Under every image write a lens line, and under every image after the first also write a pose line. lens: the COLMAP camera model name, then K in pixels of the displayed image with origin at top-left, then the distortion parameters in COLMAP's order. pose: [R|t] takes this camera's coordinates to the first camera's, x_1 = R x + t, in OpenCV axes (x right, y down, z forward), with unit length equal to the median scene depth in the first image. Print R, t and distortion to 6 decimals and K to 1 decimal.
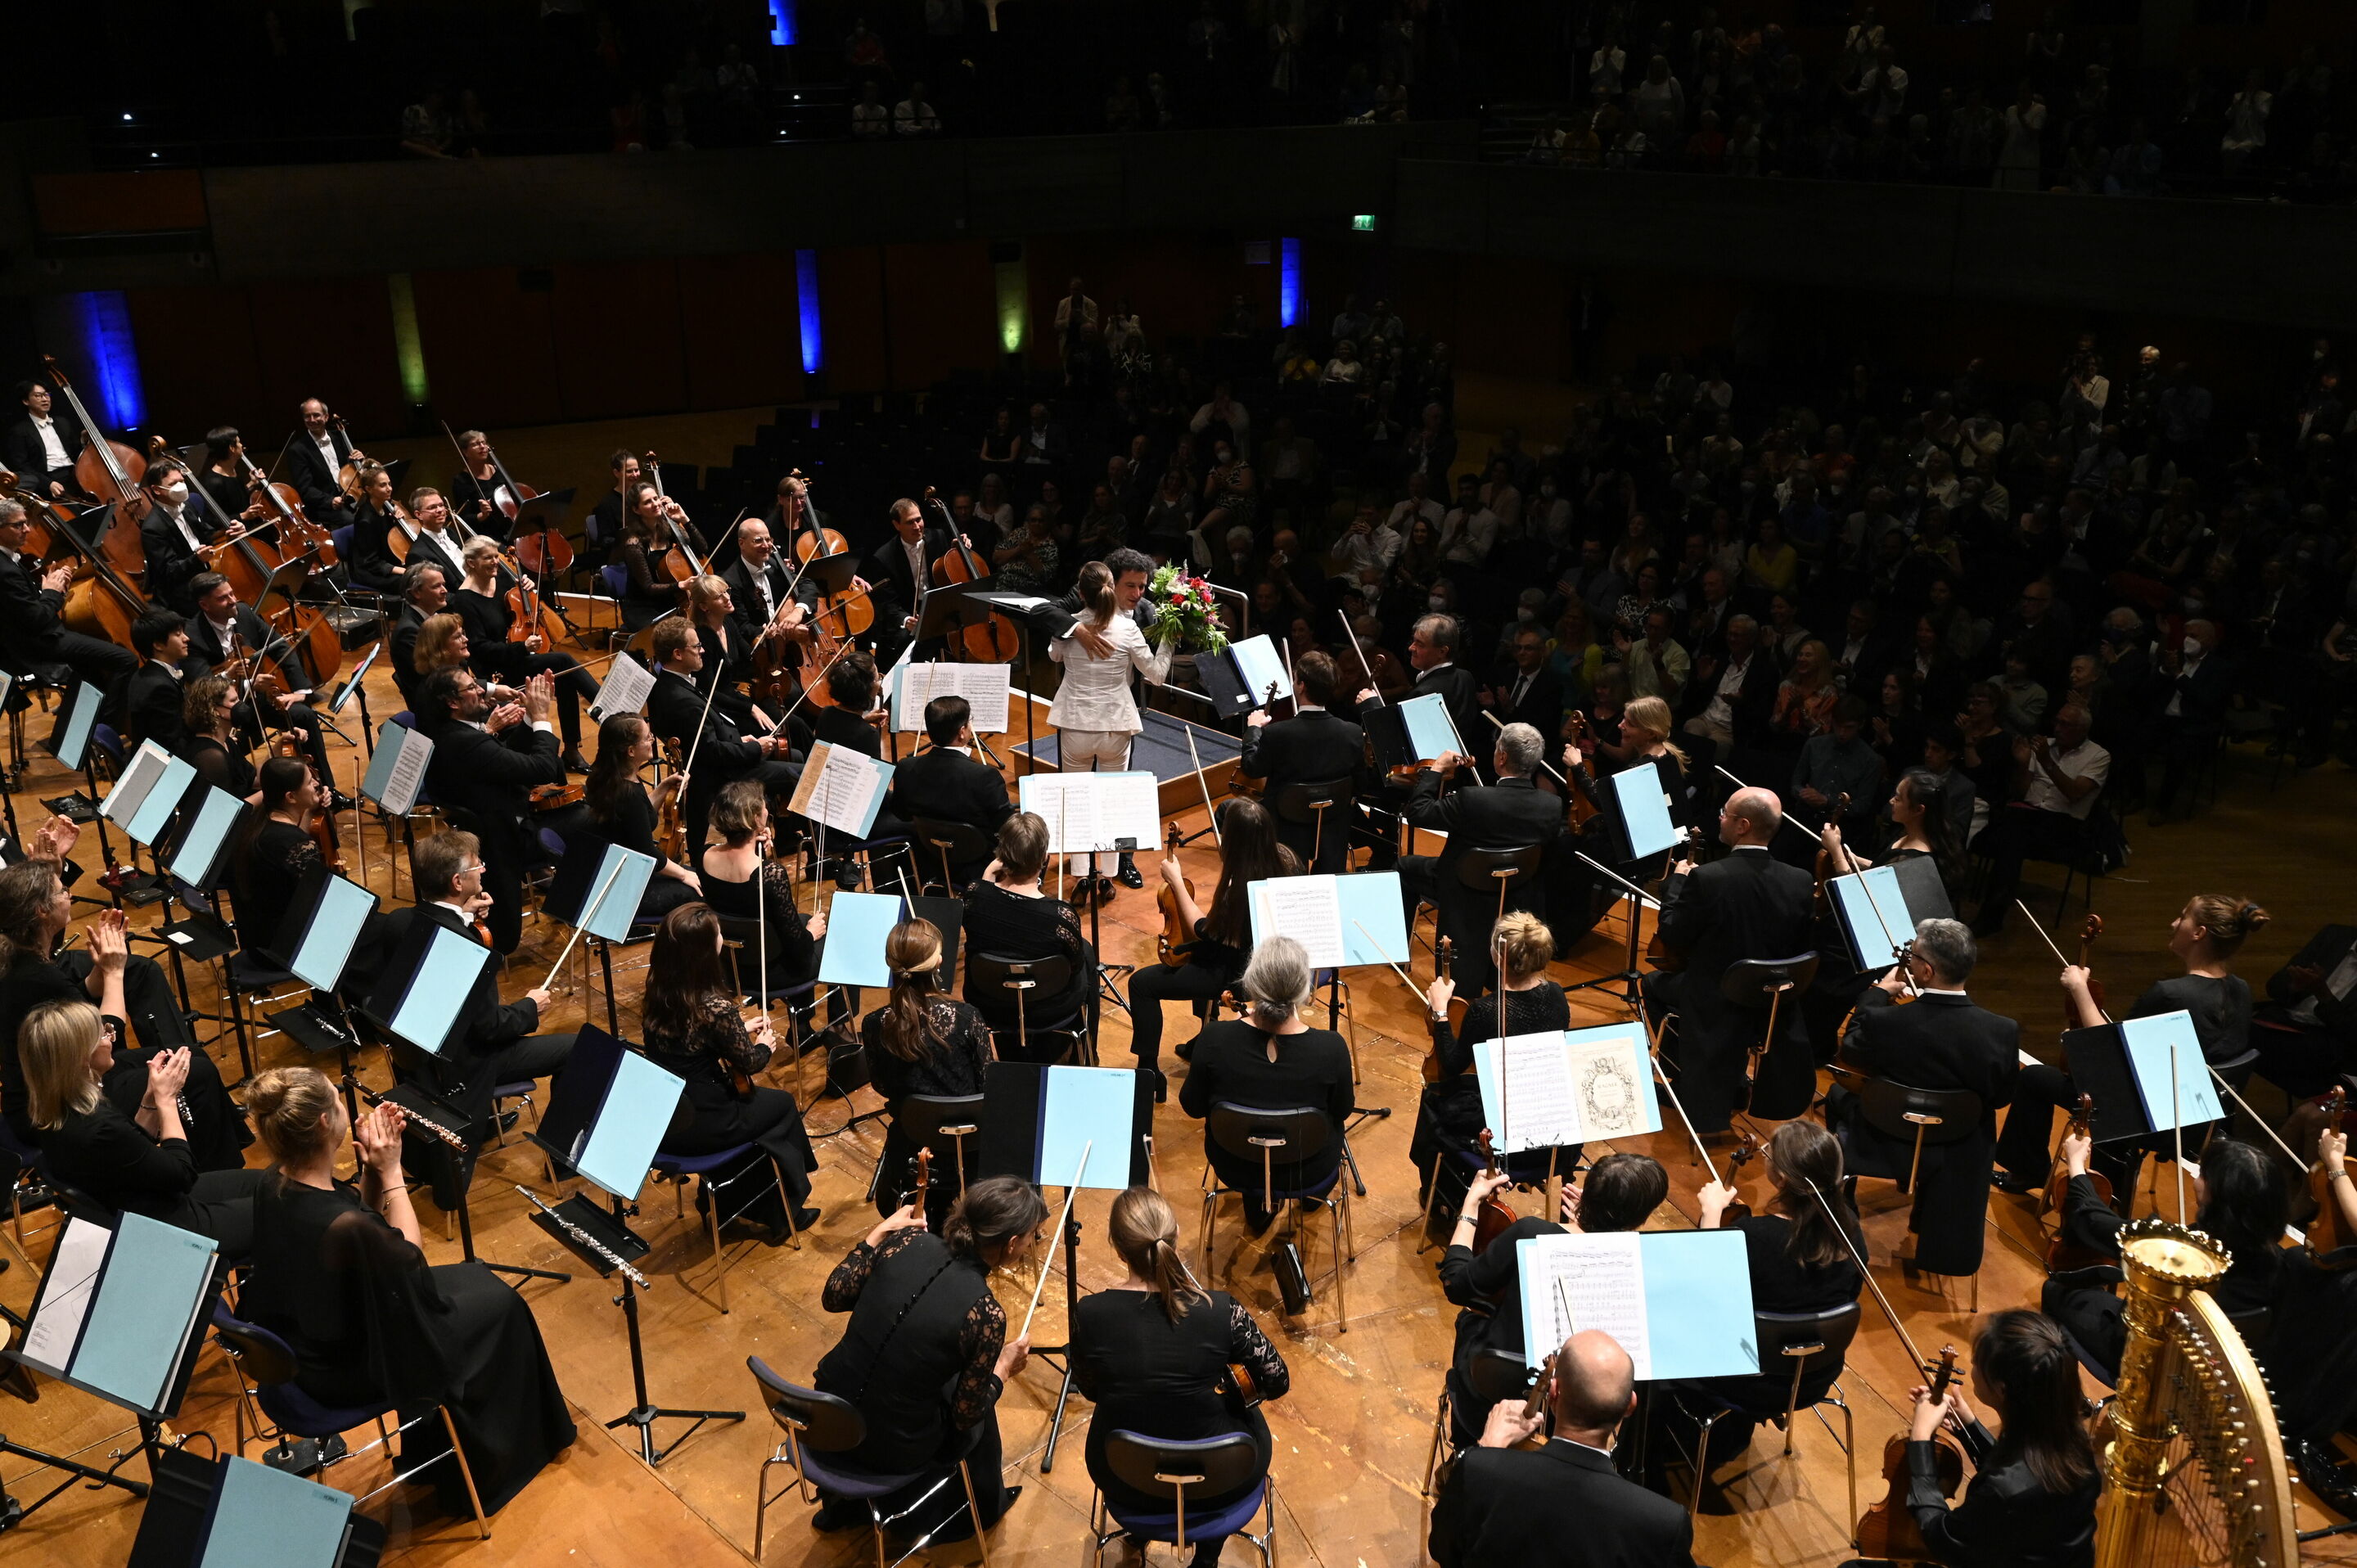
lens RADIAL K [[2048.2, 0, 1172.1], [0, 2048.2, 772.3], [0, 0, 1]] dist [-0.003520, -0.005087]
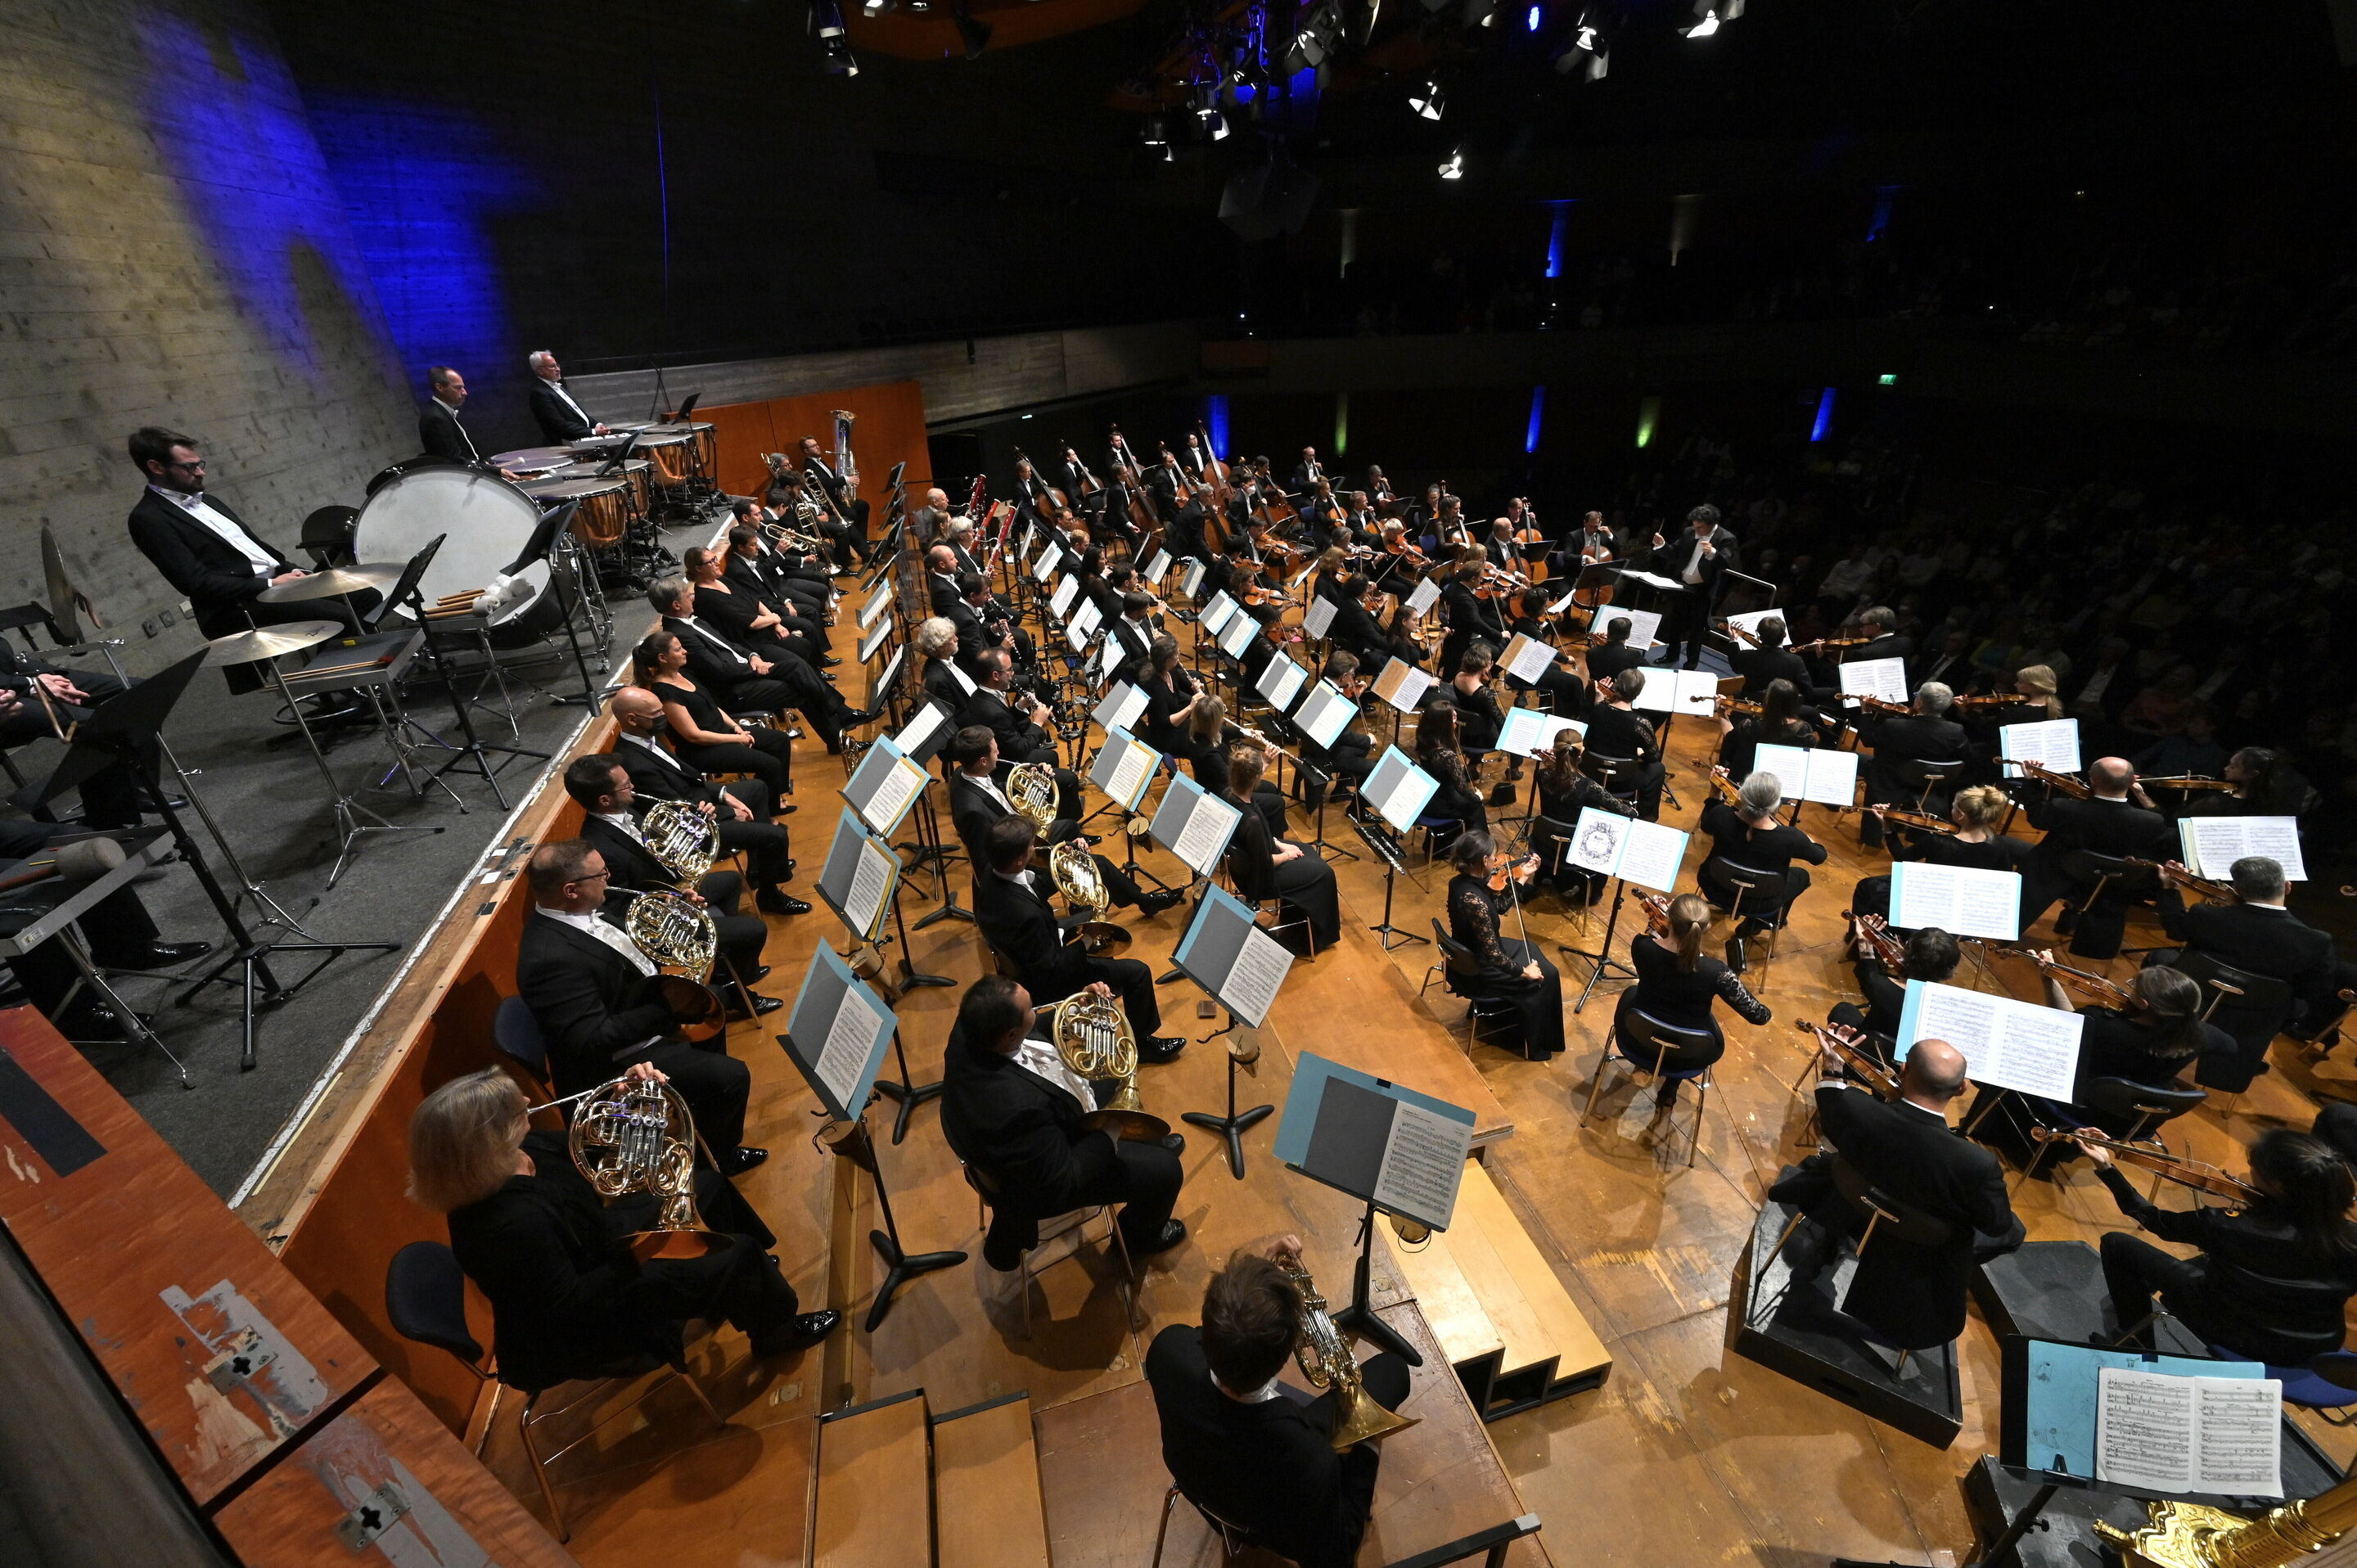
lens RADIAL K [[929.6, 0, 1170.3], [0, 929.6, 777.9], [0, 0, 1]] dist [-0.001676, 0.000307]
pose [[0.870730, 0.214334, -0.442596, -0.041059], [-0.147881, 0.972485, 0.180011, 0.010823], [0.469000, -0.091289, 0.878468, 0.030145]]
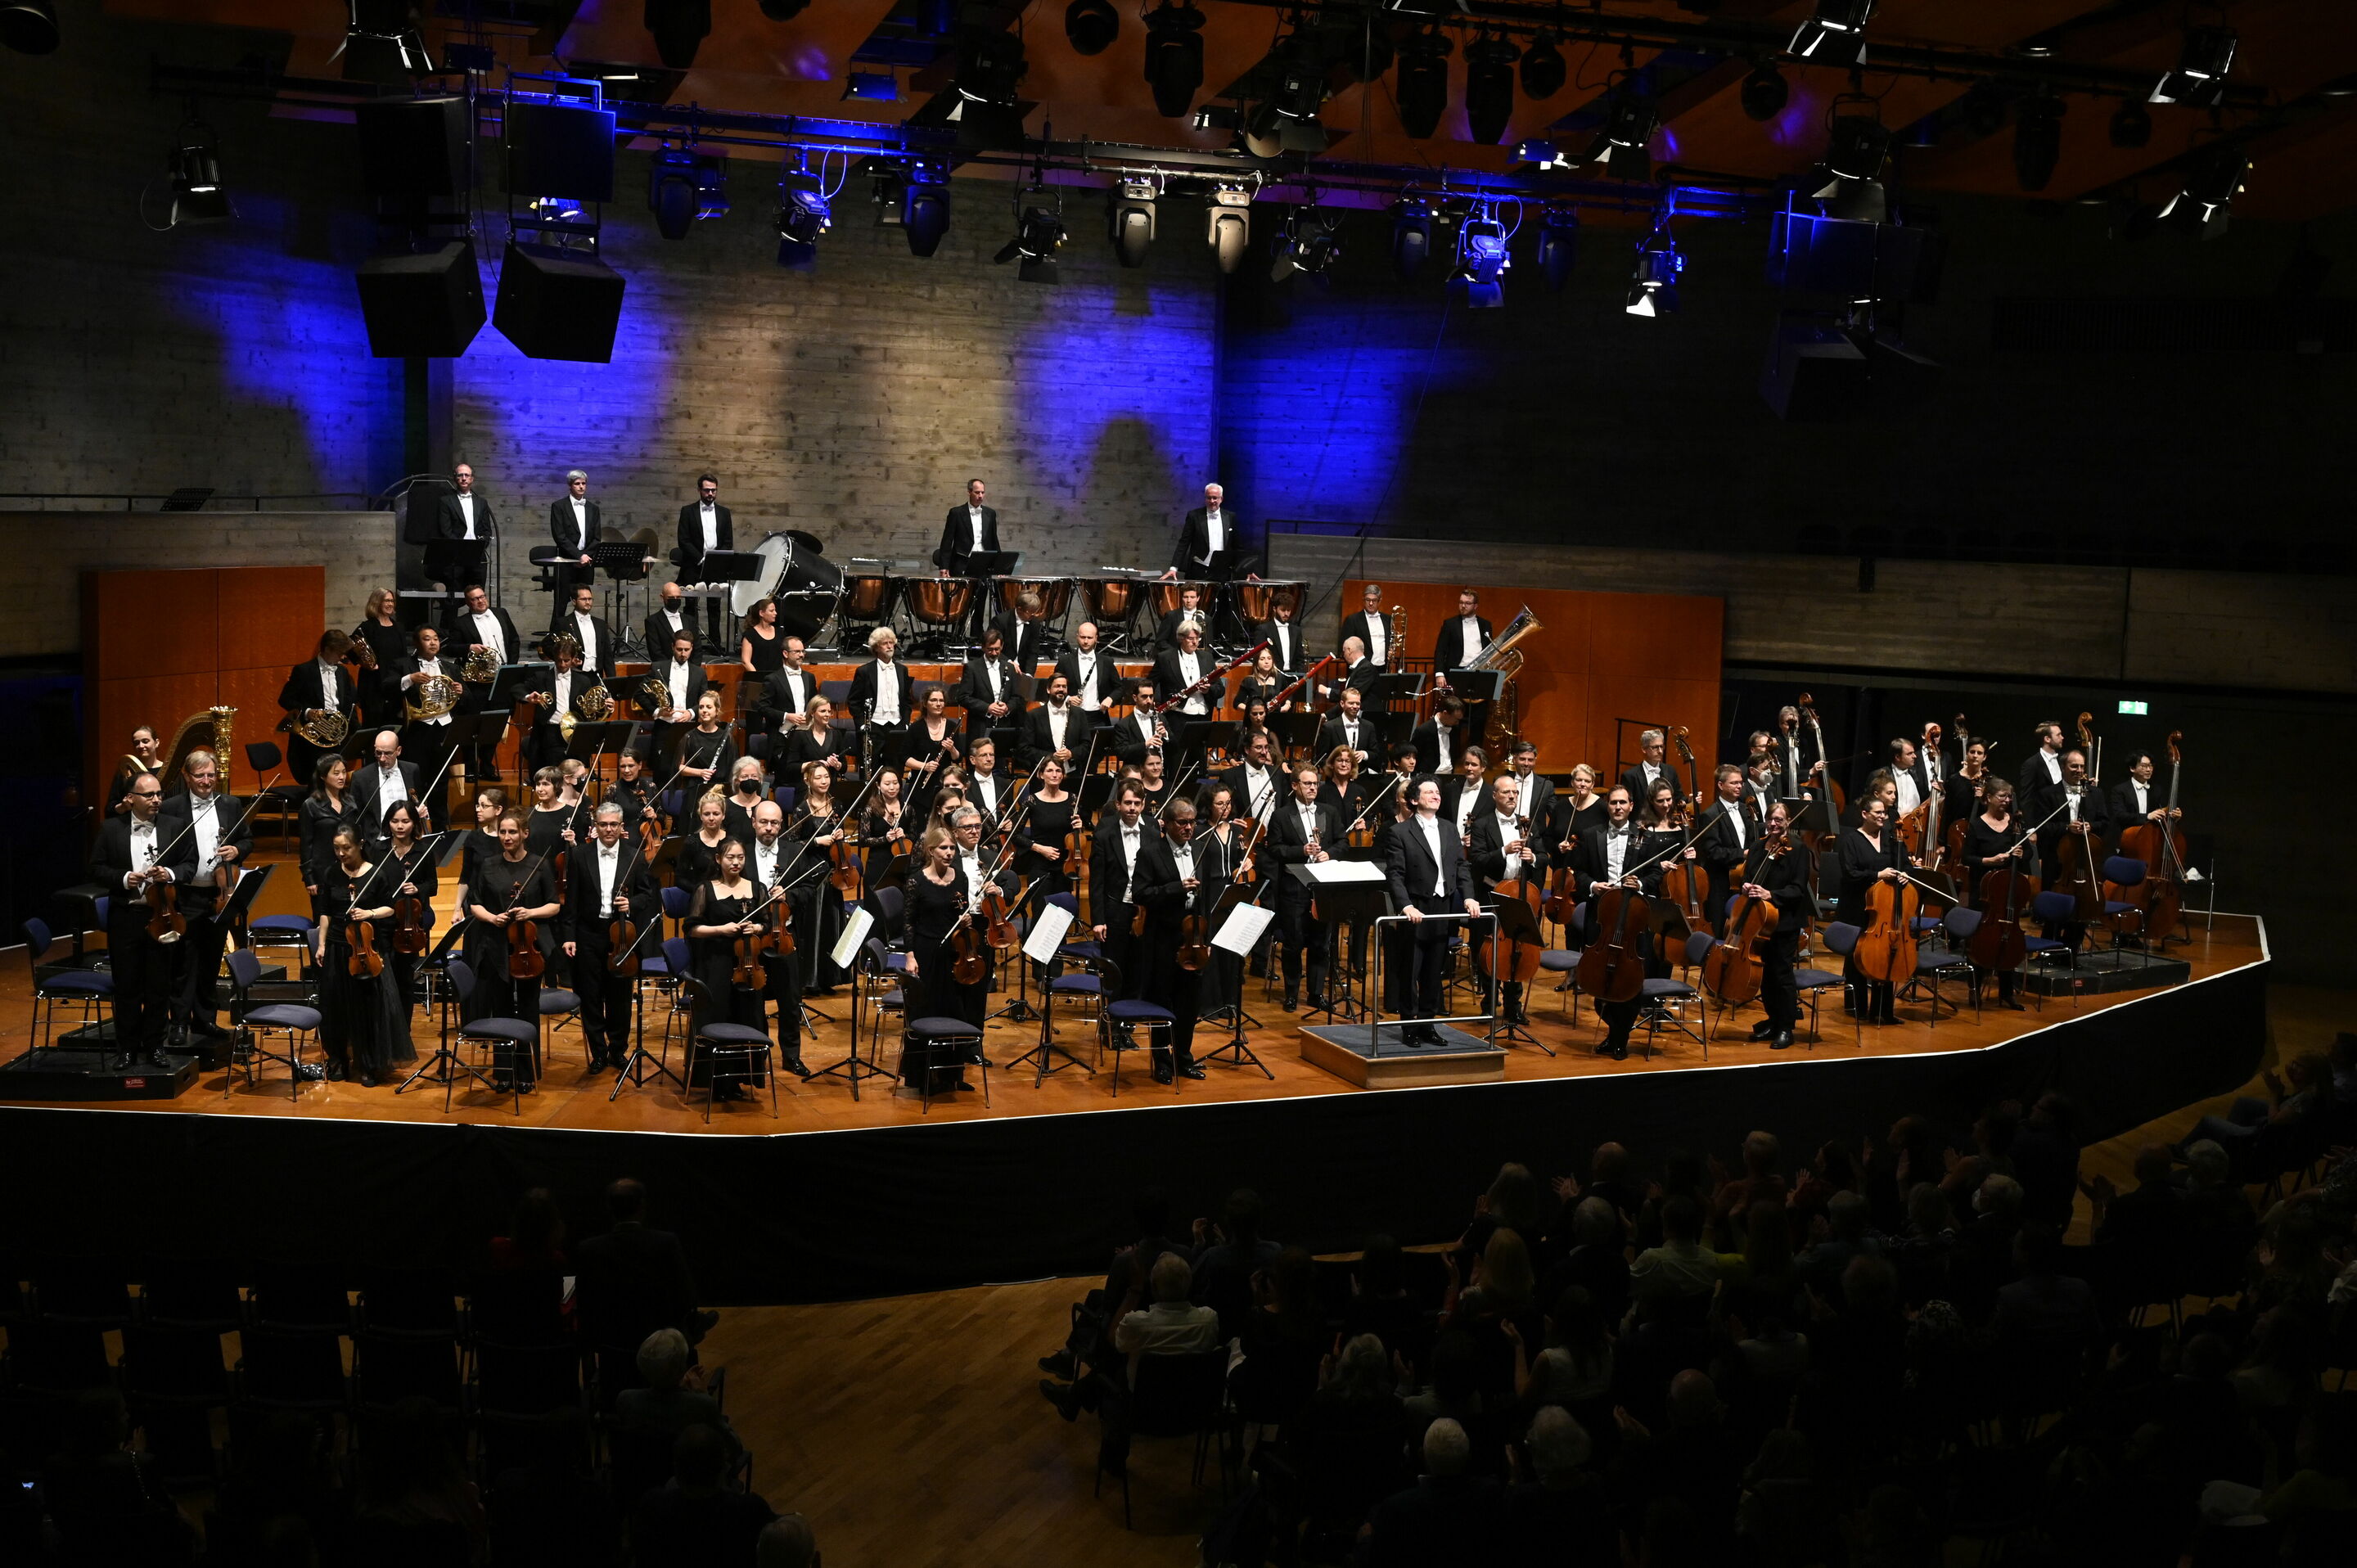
lens RADIAL K [[2654.7, 0, 1178.5], [0, 2654.7, 784.0], [0, 0, 1]] dist [0.005219, -0.004056]
pose [[-0.346074, 0.108568, -0.931904, 2.032819], [-0.351579, 0.905897, 0.236101, -0.650997], [0.869842, 0.409346, -0.275337, 1.769681]]
